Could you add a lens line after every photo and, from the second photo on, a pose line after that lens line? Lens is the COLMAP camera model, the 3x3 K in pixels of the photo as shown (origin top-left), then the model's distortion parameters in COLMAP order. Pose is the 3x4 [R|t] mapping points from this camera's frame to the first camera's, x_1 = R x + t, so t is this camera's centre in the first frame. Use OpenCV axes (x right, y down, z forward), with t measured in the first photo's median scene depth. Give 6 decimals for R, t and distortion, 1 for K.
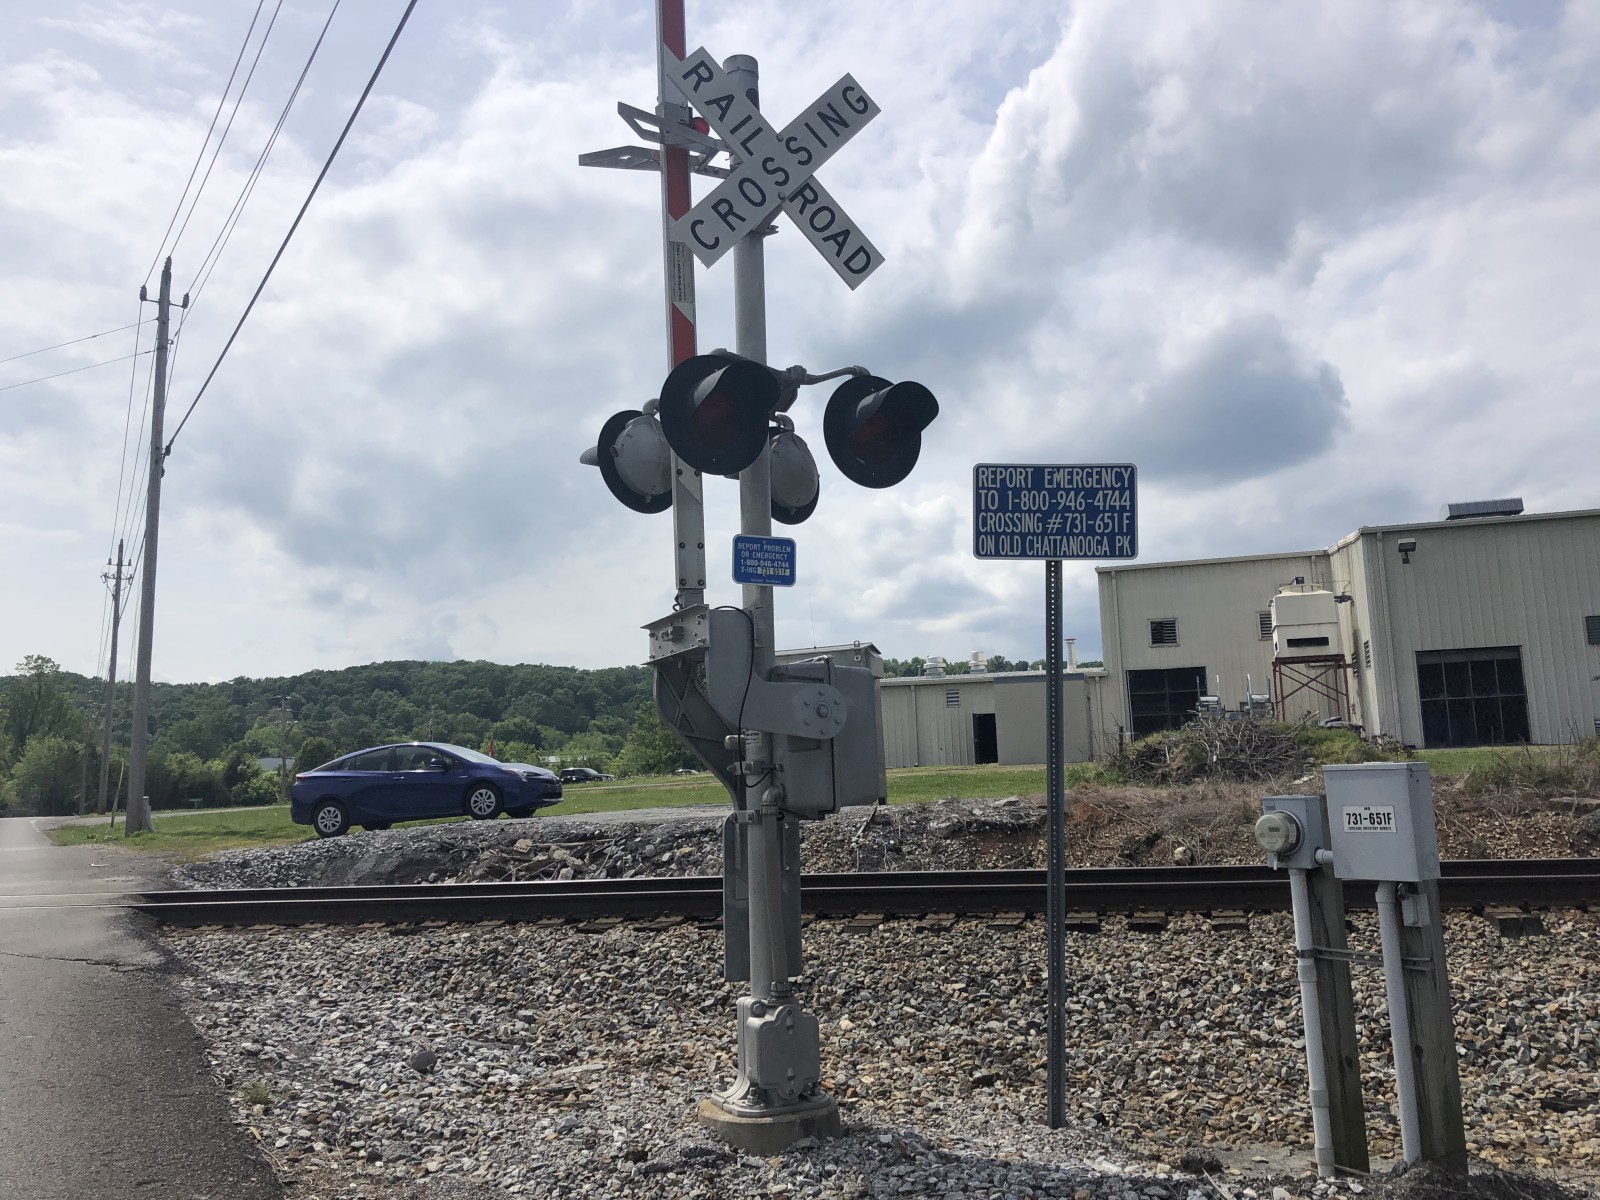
lens RADIAL K [[1295.1, 0, 798.3], [0, 1295.1, 578.3], [0, 0, 1]] dist [0.038641, -0.025451]
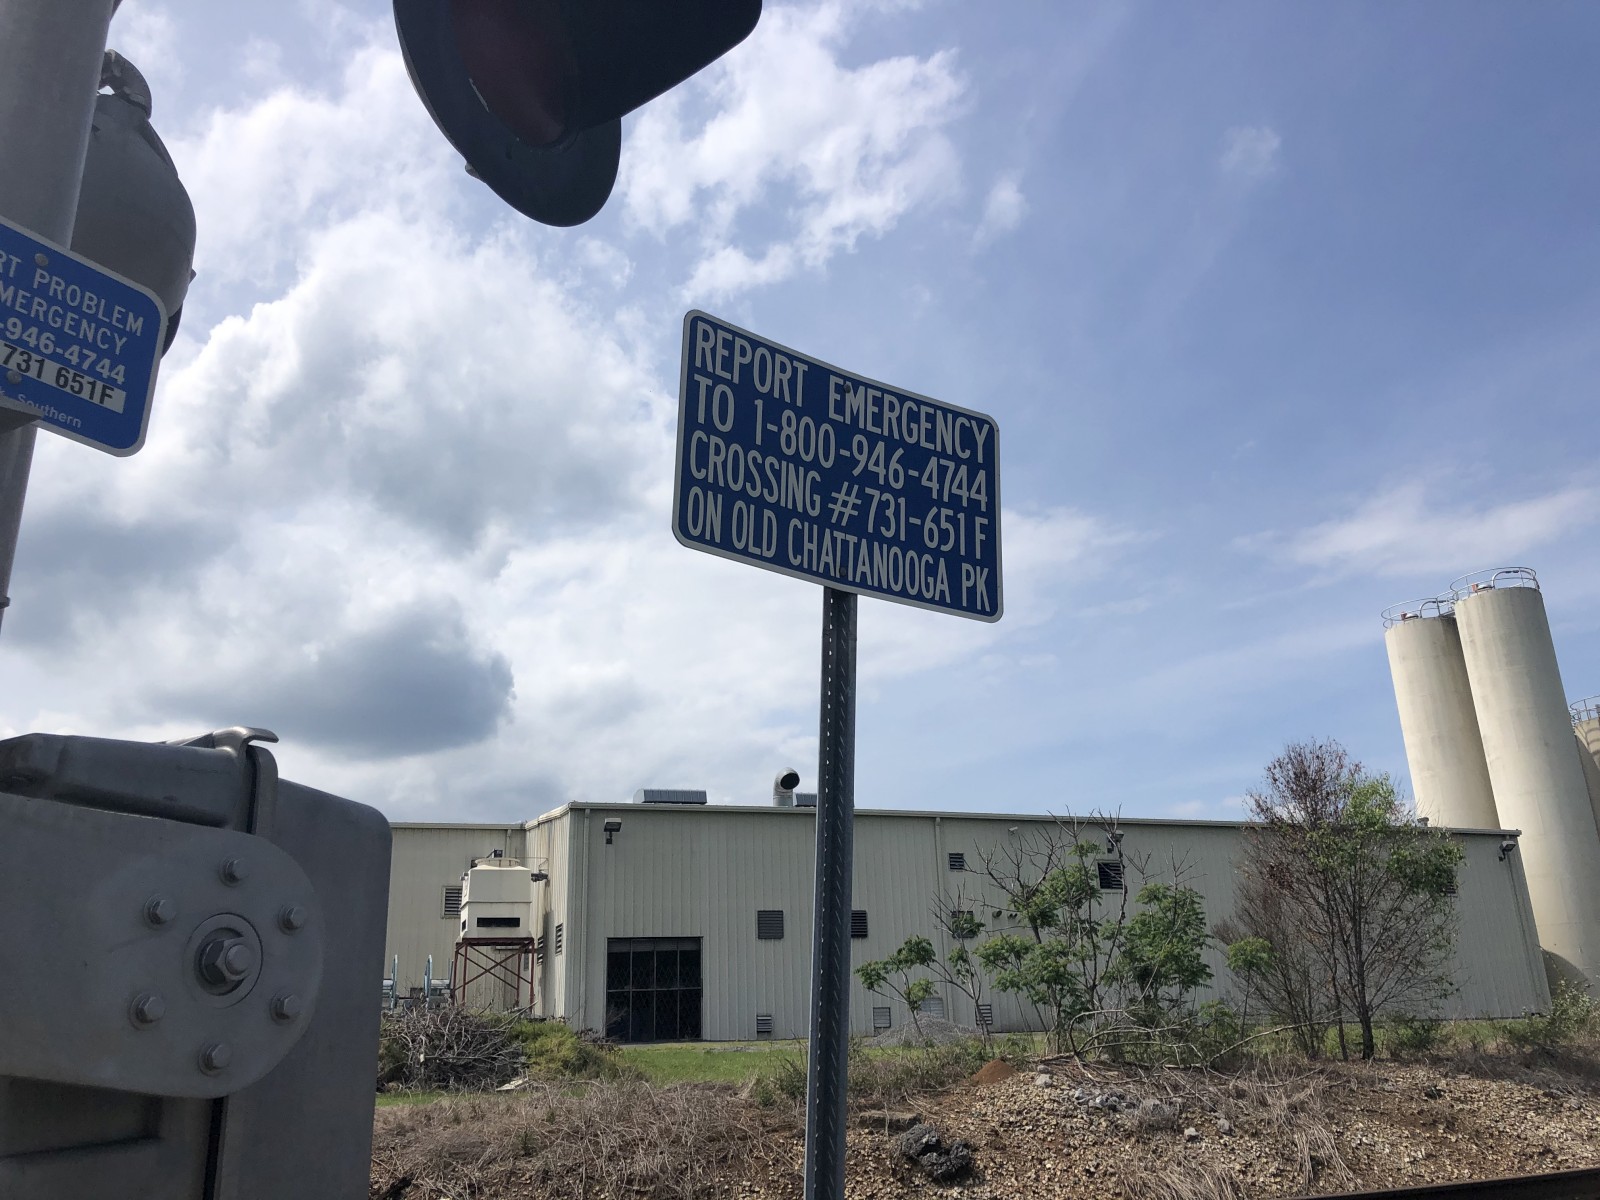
lens RADIAL K [[1295.1, 0, 798.3], [0, 1295.1, 578.3], [0, 0, 1]] dist [0.038641, -0.025451]
pose [[0.802245, 0.205960, 0.560342, -0.006402], [-0.084236, 0.968266, -0.235297, 0.013402], [-0.591022, 0.141565, 0.794137, 0.120196]]
